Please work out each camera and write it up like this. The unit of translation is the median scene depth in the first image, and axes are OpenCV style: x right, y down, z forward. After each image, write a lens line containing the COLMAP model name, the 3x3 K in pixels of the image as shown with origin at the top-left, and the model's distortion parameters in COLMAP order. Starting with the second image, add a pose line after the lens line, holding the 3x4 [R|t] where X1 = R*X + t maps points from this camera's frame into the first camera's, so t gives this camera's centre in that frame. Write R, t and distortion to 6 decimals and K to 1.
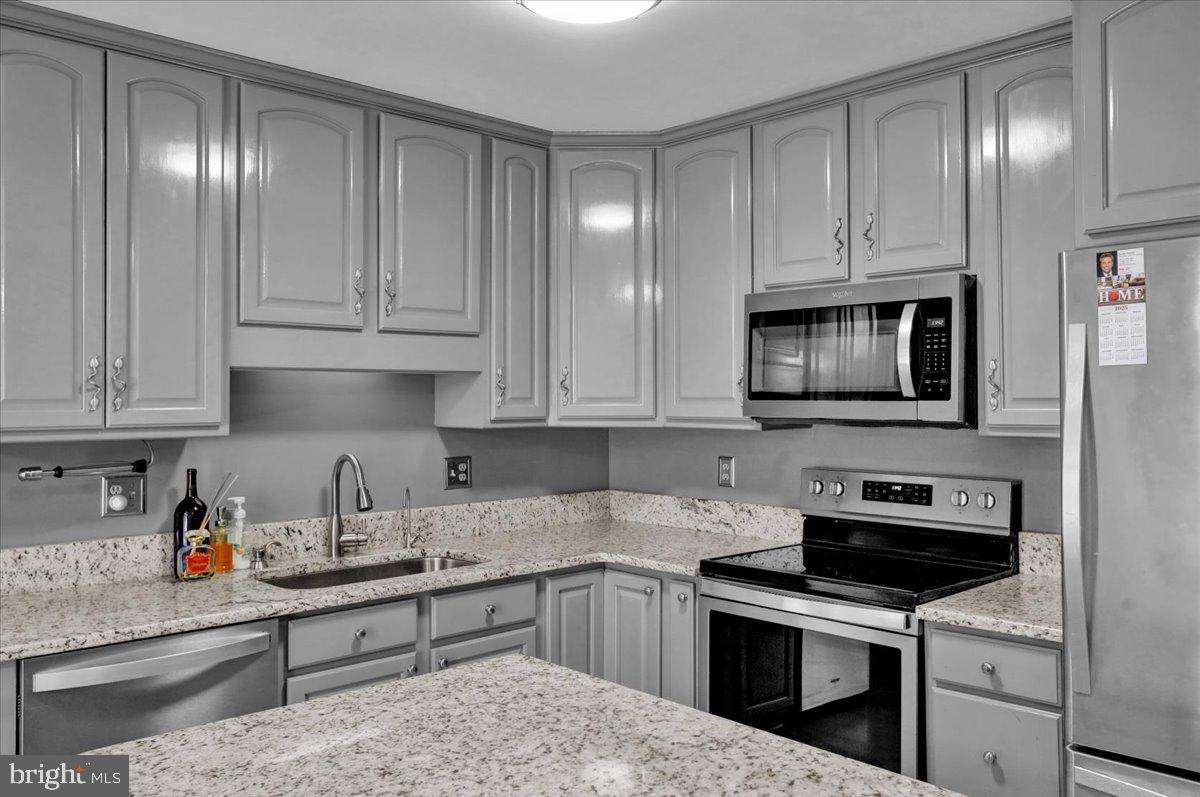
lens RADIAL K [[953.1, 0, 598.5], [0, 953.1, 394.0], [0, 0, 1]] dist [-0.000047, 0.001857]
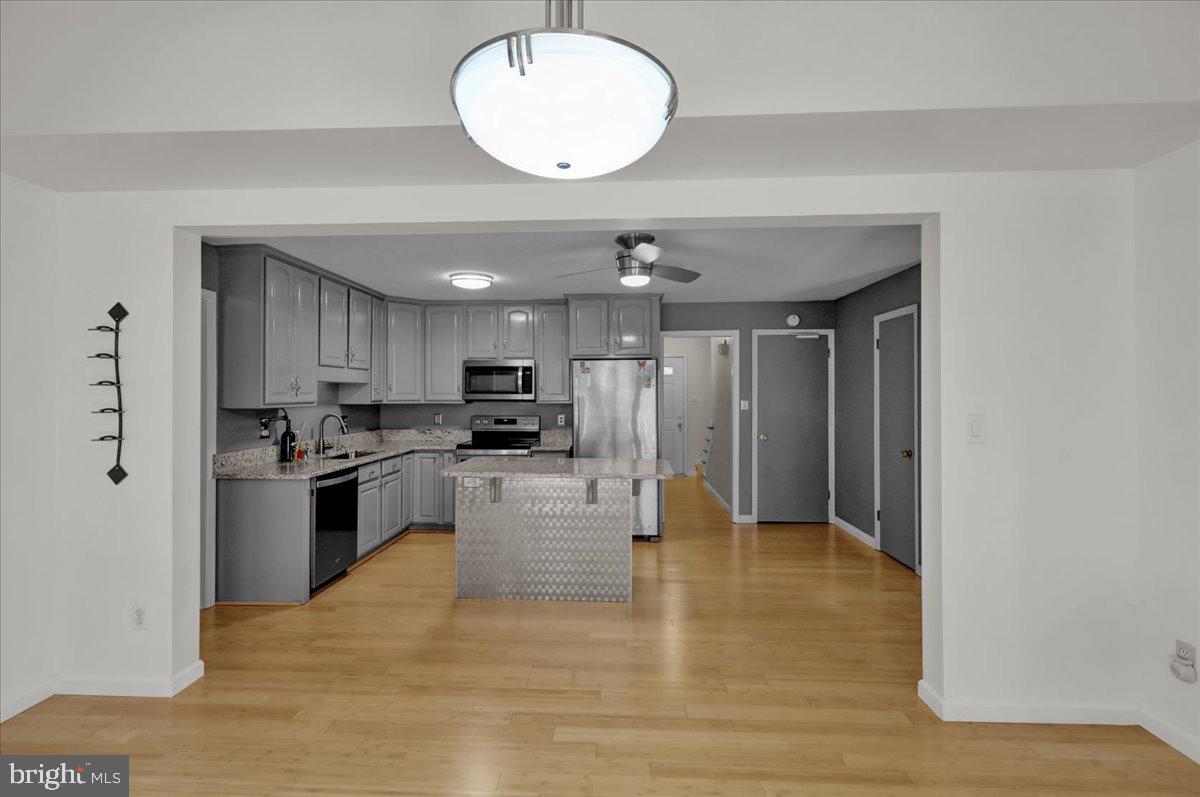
lens RADIAL K [[538.0, 0, 590.8], [0, 538.0, 389.8], [0, 0, 1]] dist [-0.003881, 0.002809]
pose [[0.729536, 0.007813, 0.683897, -0.801122], [-0.004577, 0.999968, -0.006543, 0.003206], [-0.683927, 0.001643, 0.729549, -0.614380]]
